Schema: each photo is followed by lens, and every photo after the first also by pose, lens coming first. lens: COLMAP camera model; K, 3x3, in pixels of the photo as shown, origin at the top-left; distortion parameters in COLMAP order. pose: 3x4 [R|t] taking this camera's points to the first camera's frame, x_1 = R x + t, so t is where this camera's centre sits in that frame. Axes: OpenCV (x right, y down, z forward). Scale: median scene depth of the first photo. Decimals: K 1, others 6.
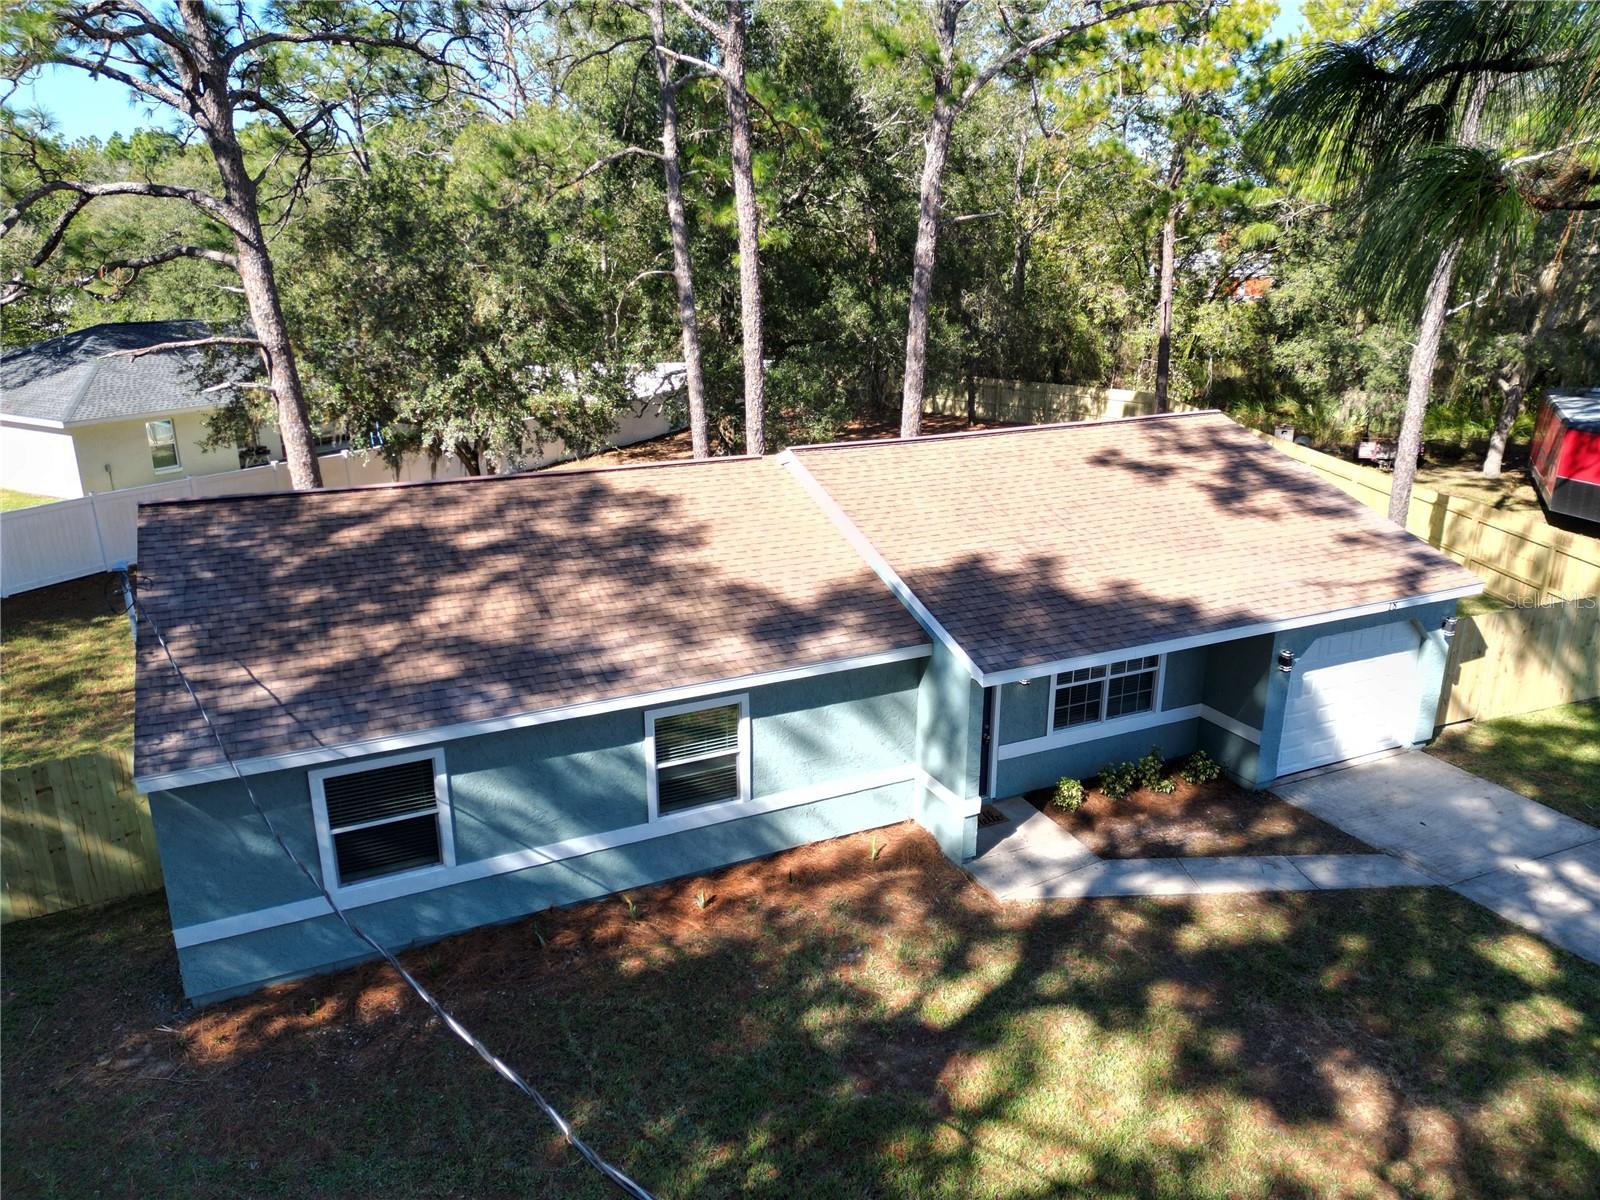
lens RADIAL K [[1093.5, 0, 787.7], [0, 1093.5, 609.0], [0, 0, 1]] dist [0.066522, -0.045325]
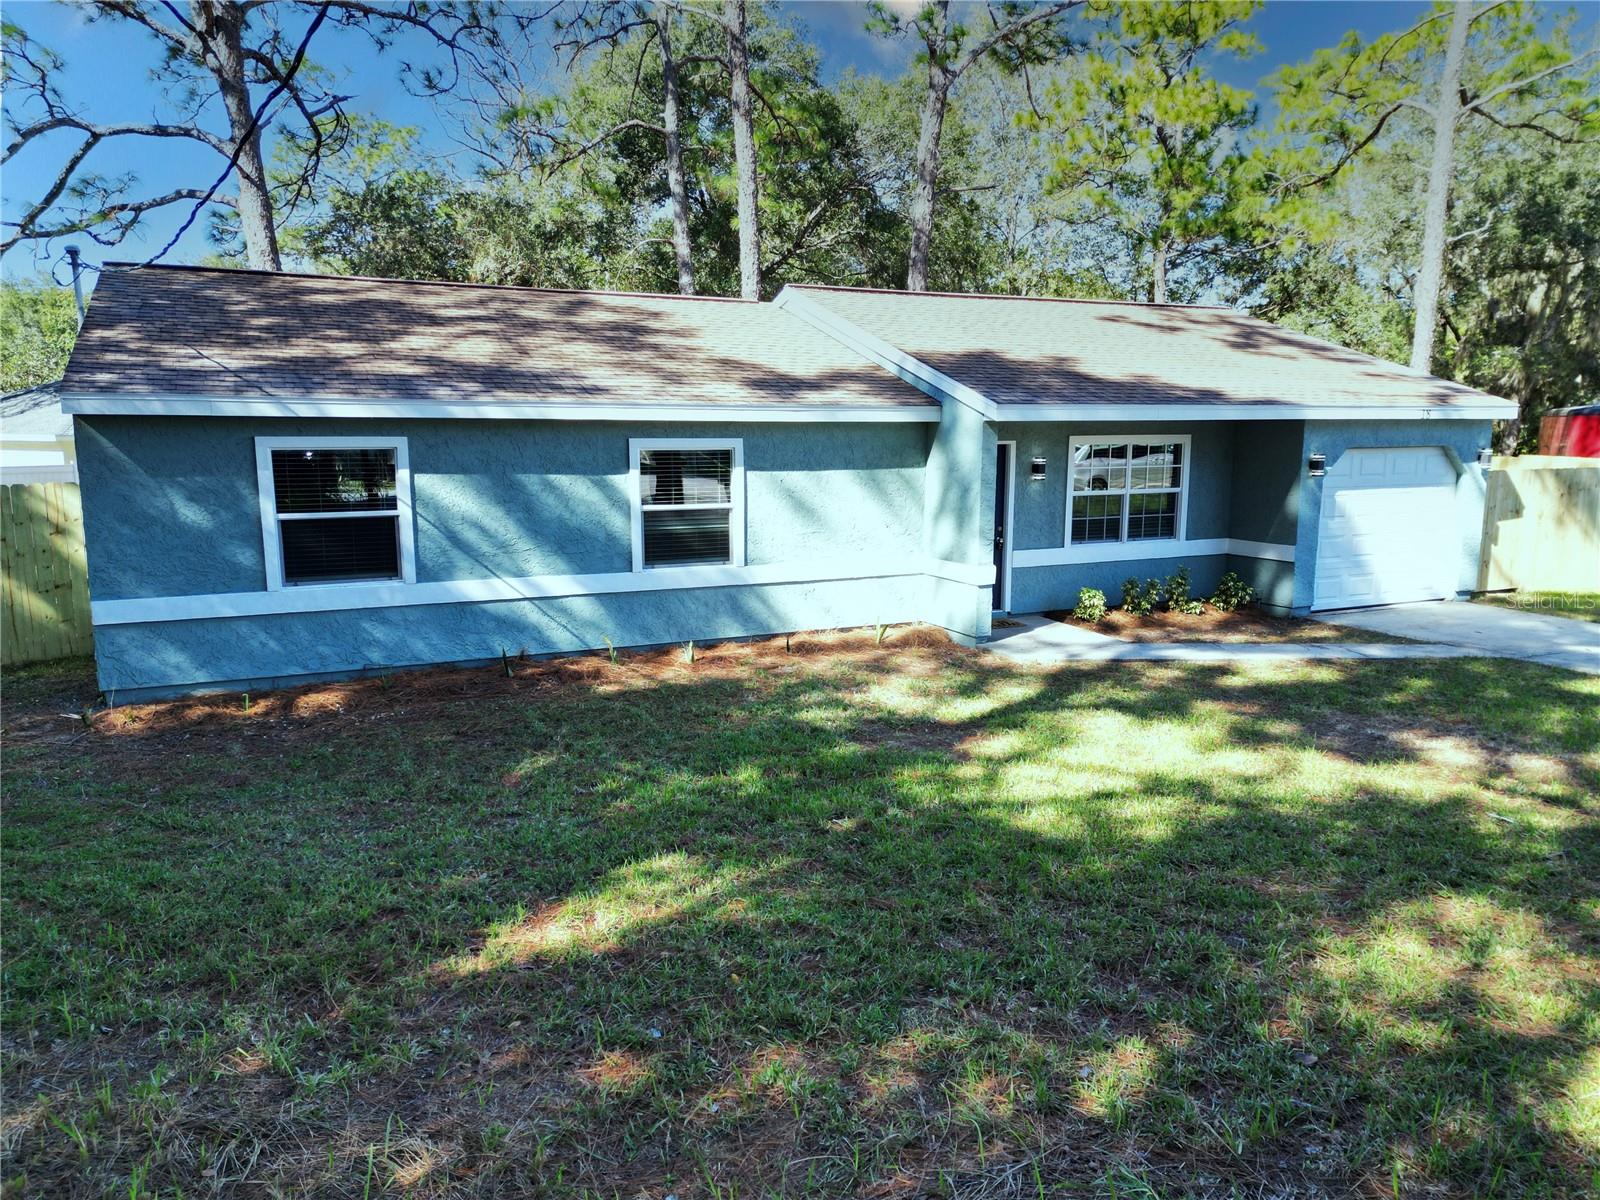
lens RADIAL K [[1093.5, 0, 788.3], [0, 1093.5, 645.9], [0, 0, 1]] dist [0.066522, -0.045325]
pose [[1.000000, 0.000194, 0.000615, 0.002644], [-0.000099, 0.988472, -0.151407, 0.365752], [-0.000638, 0.151406, 0.988471, 0.103200]]
